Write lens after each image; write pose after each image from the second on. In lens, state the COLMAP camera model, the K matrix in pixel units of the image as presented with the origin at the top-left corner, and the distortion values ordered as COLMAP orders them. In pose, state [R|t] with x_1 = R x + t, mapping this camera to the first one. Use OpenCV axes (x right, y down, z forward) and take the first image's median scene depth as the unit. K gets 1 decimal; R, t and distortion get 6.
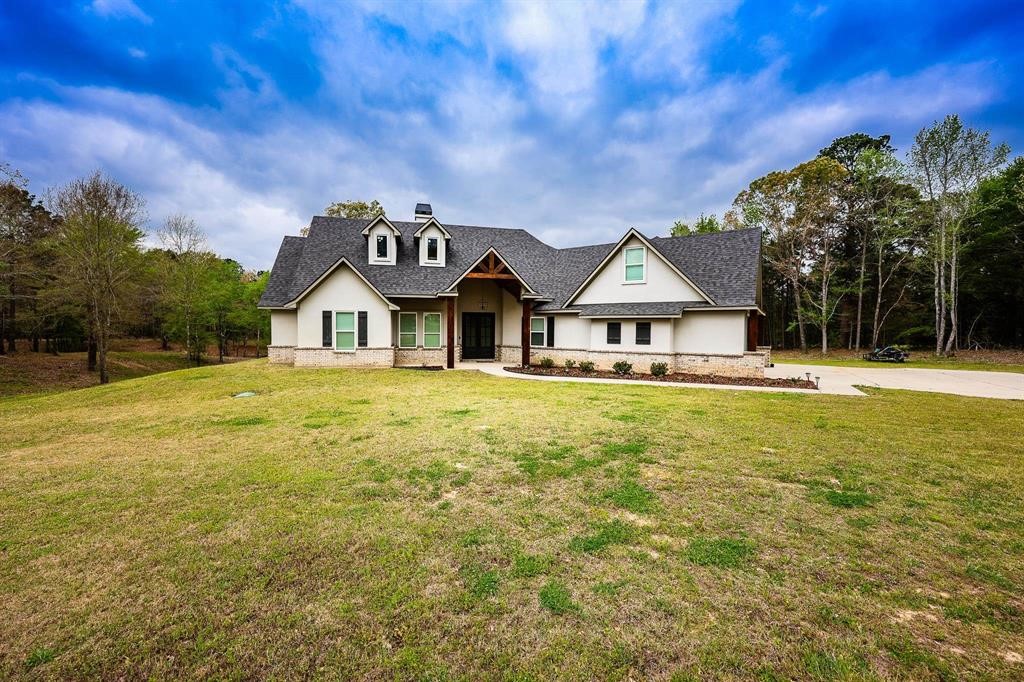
lens RADIAL K [[413.1, 0, 511.4], [0, 413.1, 343.4], [0, 0, 1]] dist [0.002734, 0.001140]
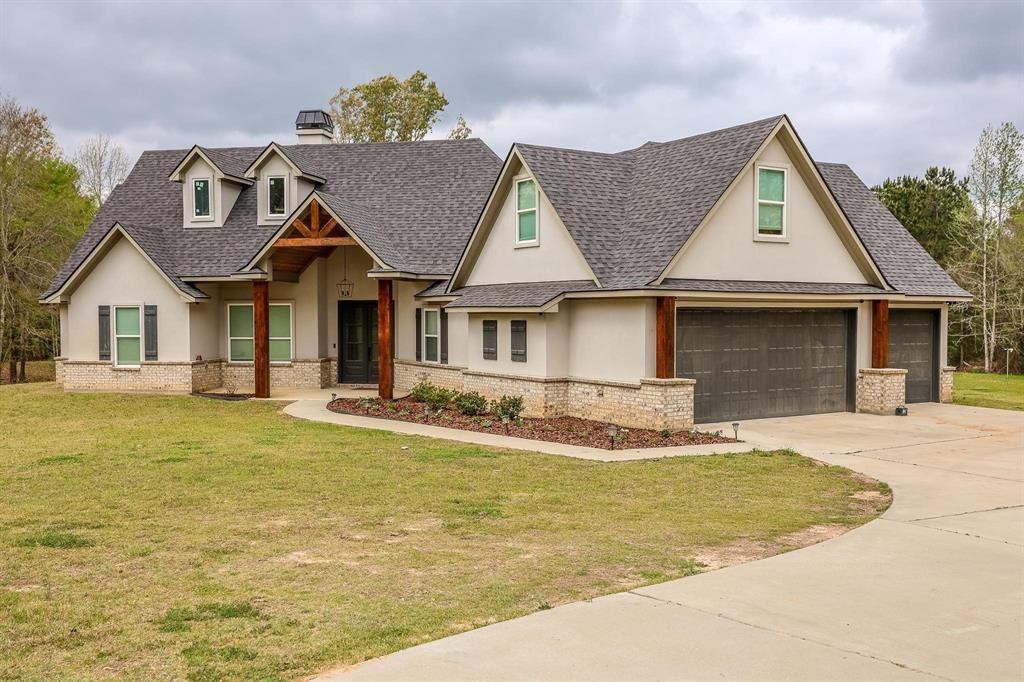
lens RADIAL K [[975.8, 0, 512.8], [0, 975.8, 340.0], [0, 0, 1]] dist [-0.016073, 0.000000]
pose [[0.914498, 0.001072, -0.404589, 0.765556], [-0.005079, 0.999948, -0.008832, -0.013512], [0.404558, 0.010132, 0.914456, -0.147748]]
